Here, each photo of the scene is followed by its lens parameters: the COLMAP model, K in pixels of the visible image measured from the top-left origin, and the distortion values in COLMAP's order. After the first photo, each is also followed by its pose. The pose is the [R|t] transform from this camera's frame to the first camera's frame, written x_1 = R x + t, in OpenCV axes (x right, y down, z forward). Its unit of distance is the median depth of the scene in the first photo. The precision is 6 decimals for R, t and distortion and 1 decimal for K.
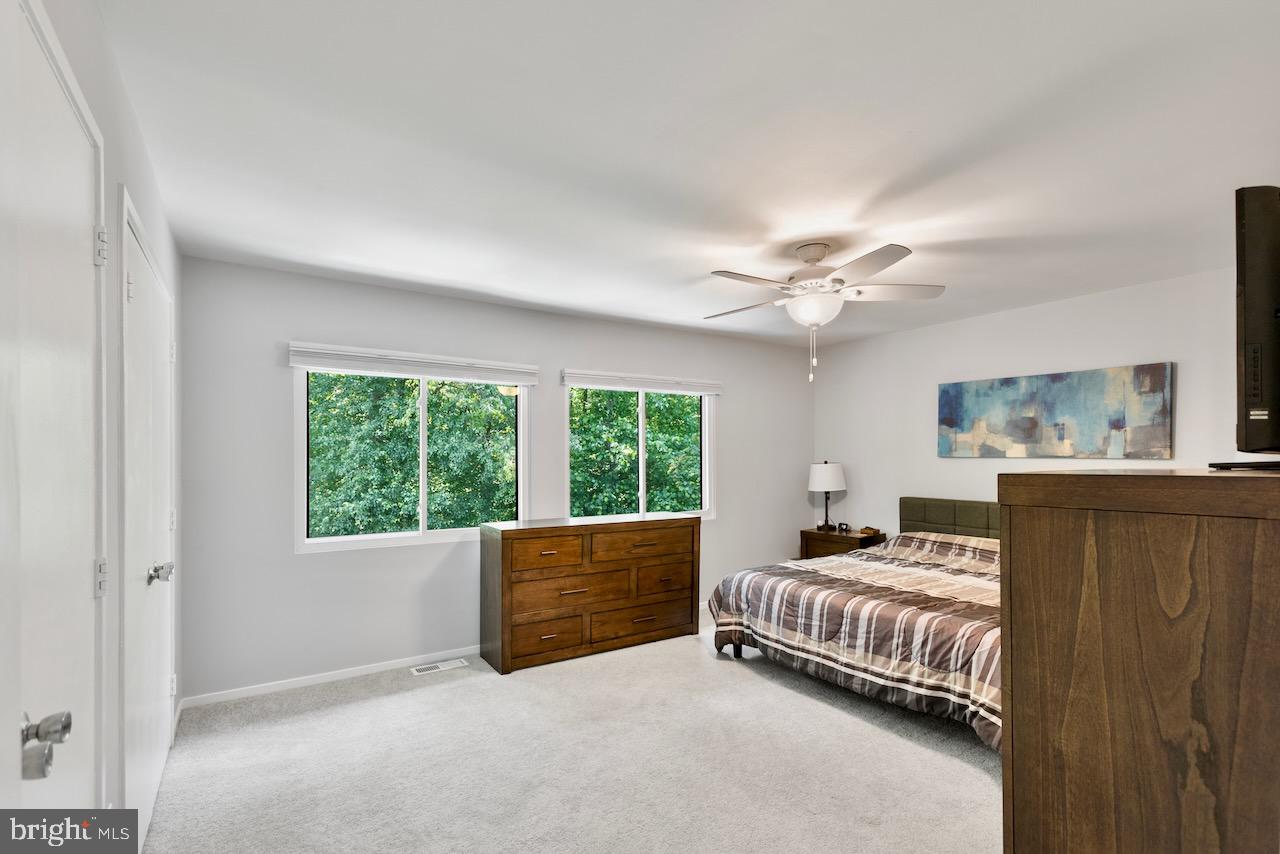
lens RADIAL K [[586.0, 0, 638.7], [0, 586.0, 458.2], [0, 0, 1]] dist [-0.027780, 0.021261]
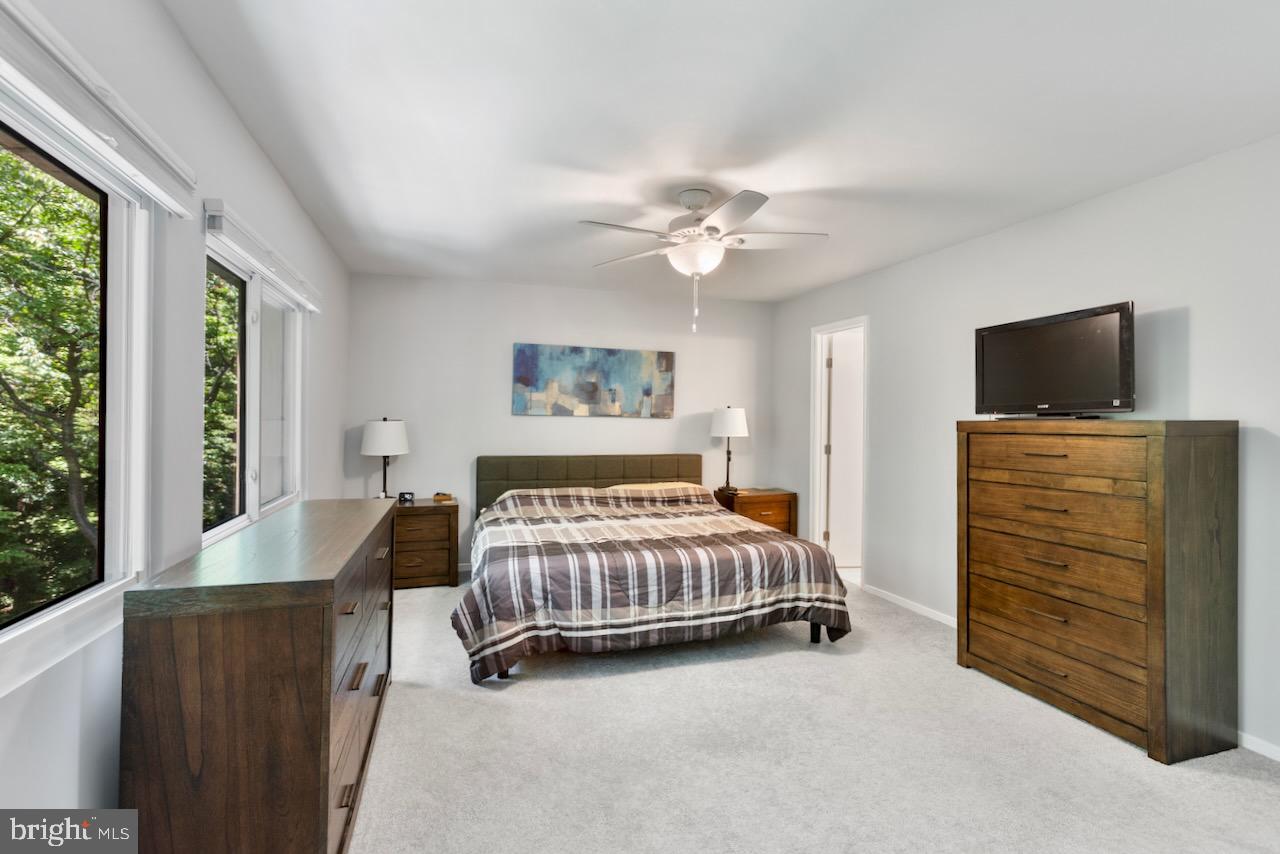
lens RADIAL K [[584.8, 0, 637.5], [0, 584.8, 422.7], [0, 0, 1]] dist [-0.032758, 0.020379]
pose [[0.282062, 0.002931, 0.959392, -0.529654], [-0.007104, 0.999974, -0.000966, 0.015308], [-0.959370, -0.006543, 0.282076, 0.669642]]
